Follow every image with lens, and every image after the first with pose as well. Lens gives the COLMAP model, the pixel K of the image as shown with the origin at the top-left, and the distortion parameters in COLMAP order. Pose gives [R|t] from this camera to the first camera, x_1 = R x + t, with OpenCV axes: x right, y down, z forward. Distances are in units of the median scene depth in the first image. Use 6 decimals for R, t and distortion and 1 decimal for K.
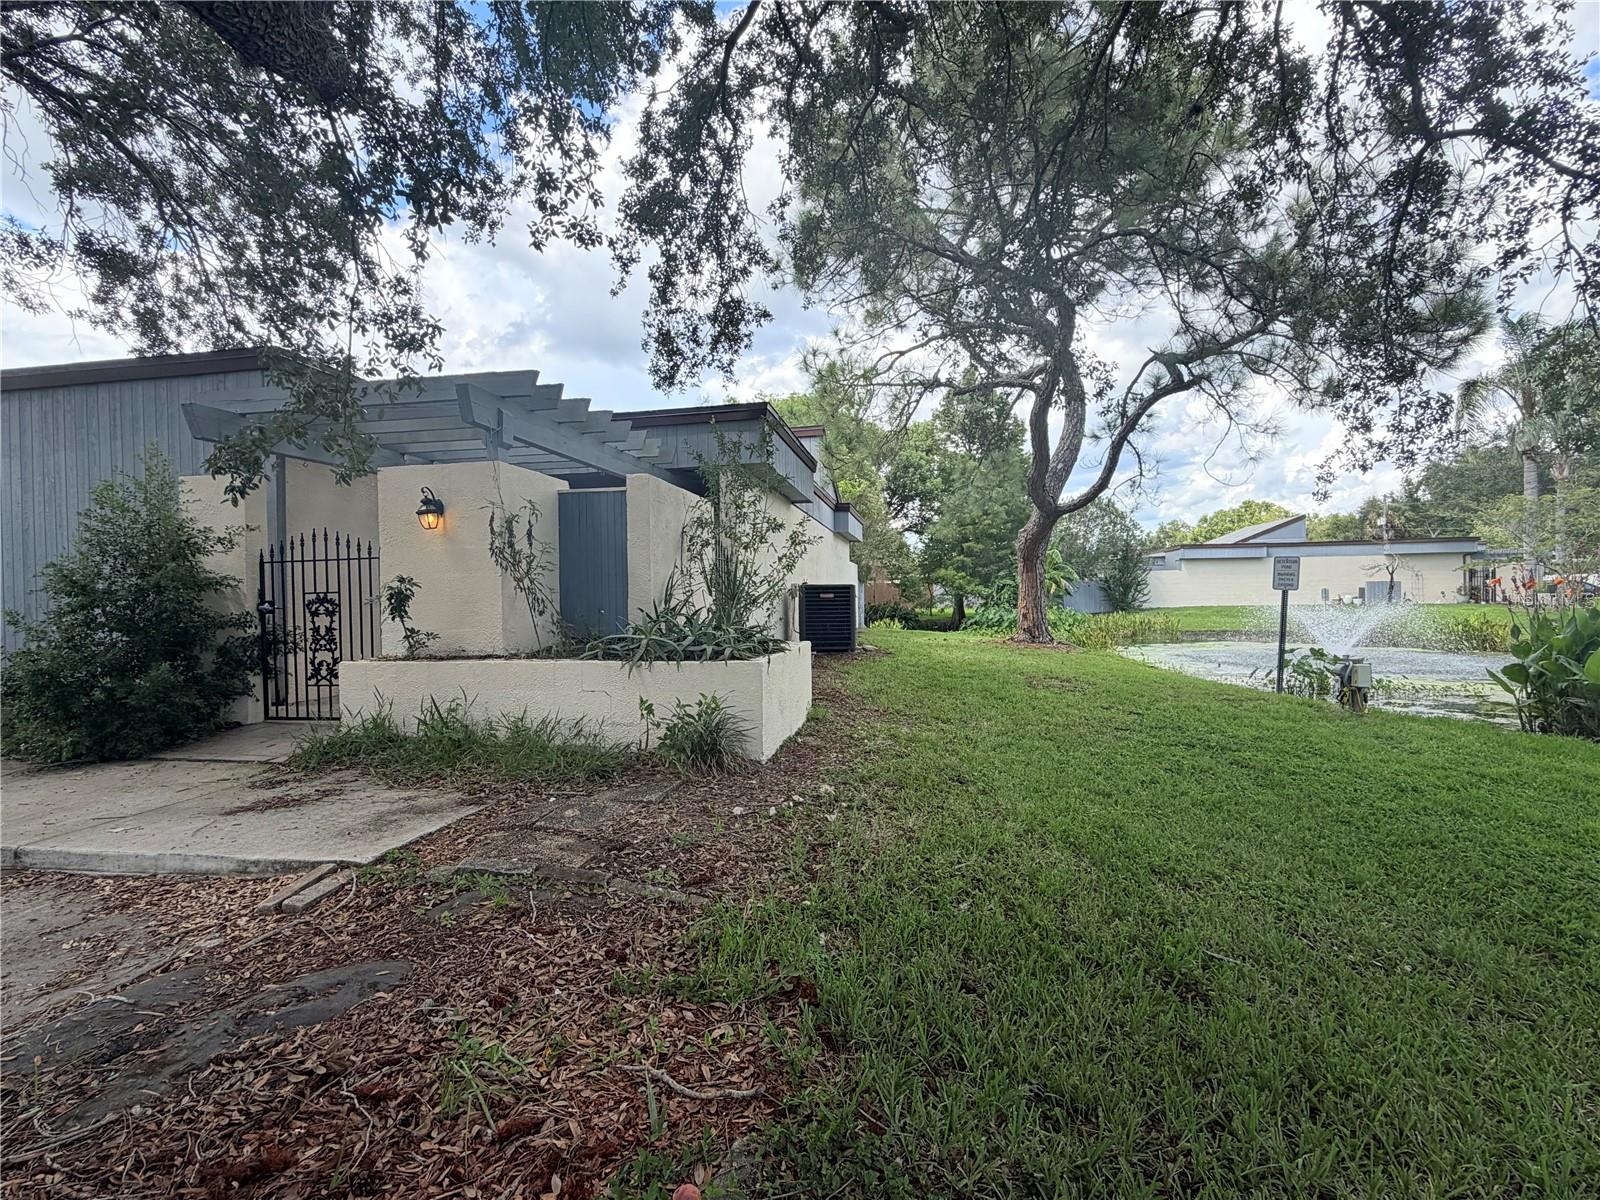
lens RADIAL K [[737.1, 0, 801.9], [0, 737.1, 599.3], [0, 0, 1]] dist [-0.001765, -0.000286]
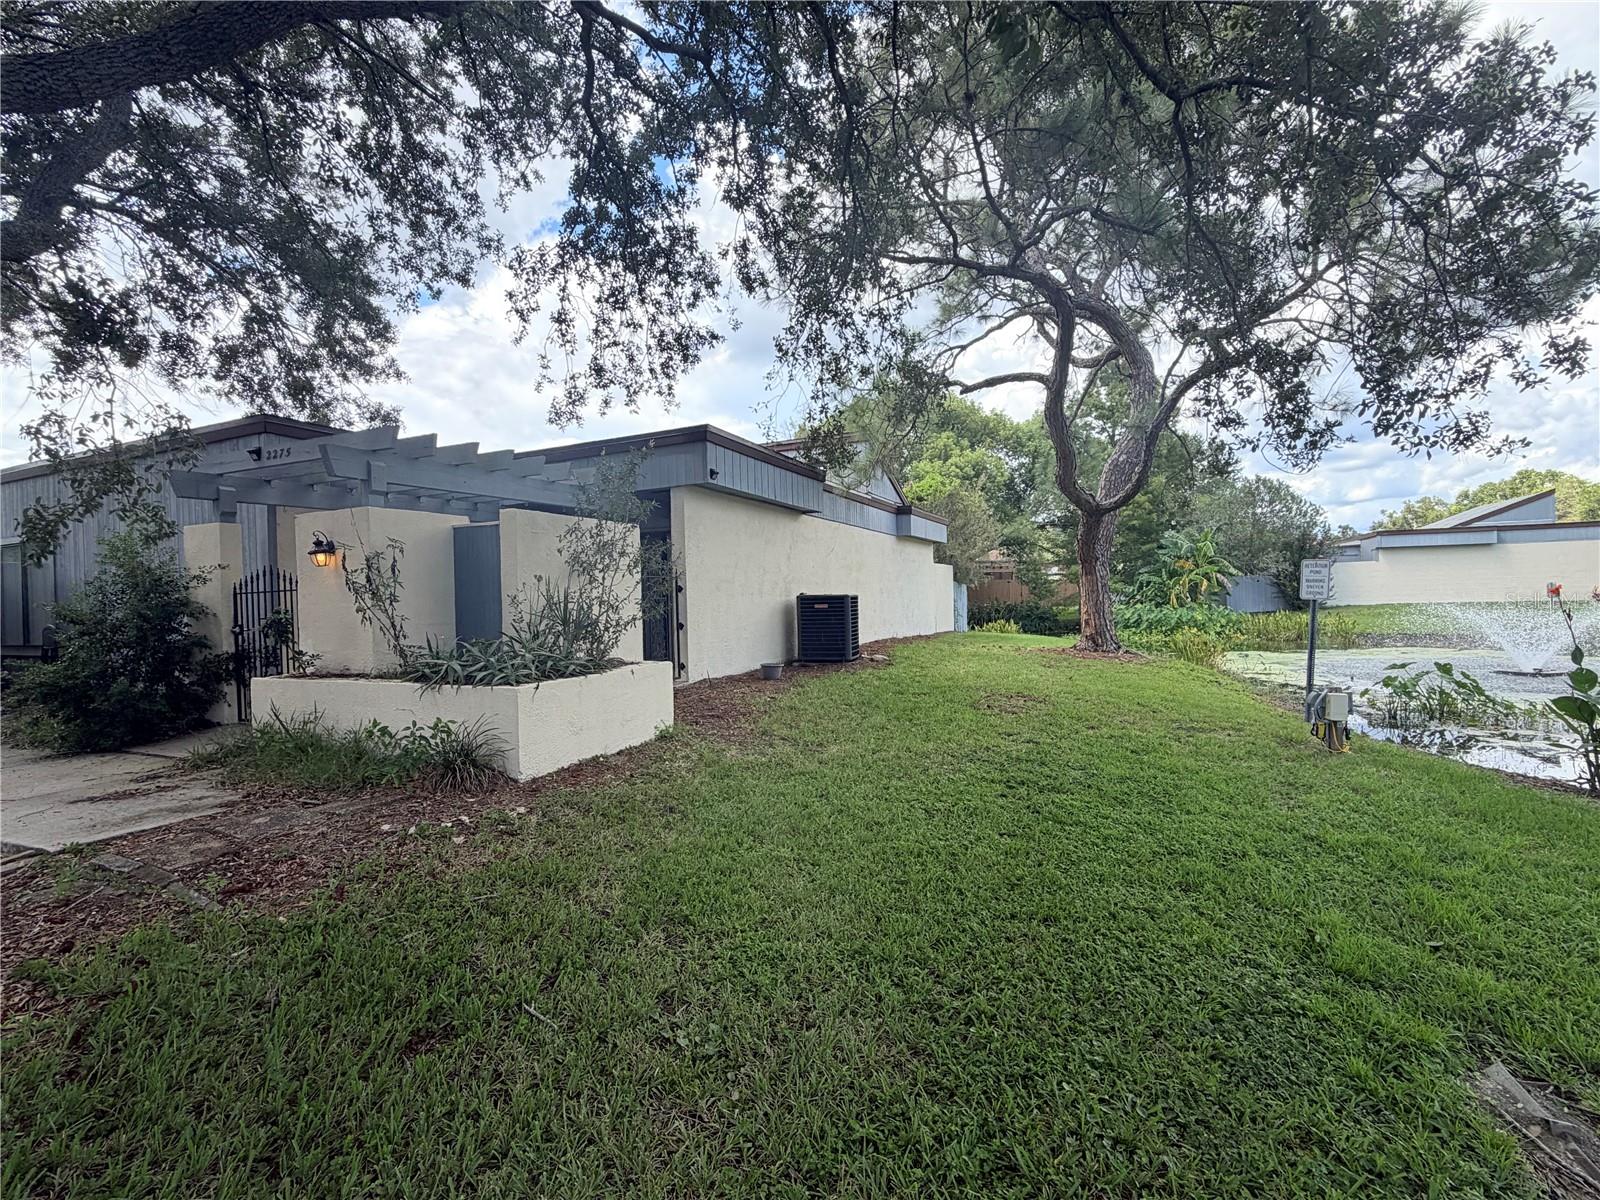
lens RADIAL K [[735.3, 0, 800.0], [0, 735.3, 600.0], [0, 0, 1]] dist [-0.000314, 0.000263]
pose [[0.967087, -0.007907, -0.254323, 0.418972], [0.009798, 0.999933, 0.006169, -0.031839], [0.254257, -0.008457, 0.967100, 0.040752]]
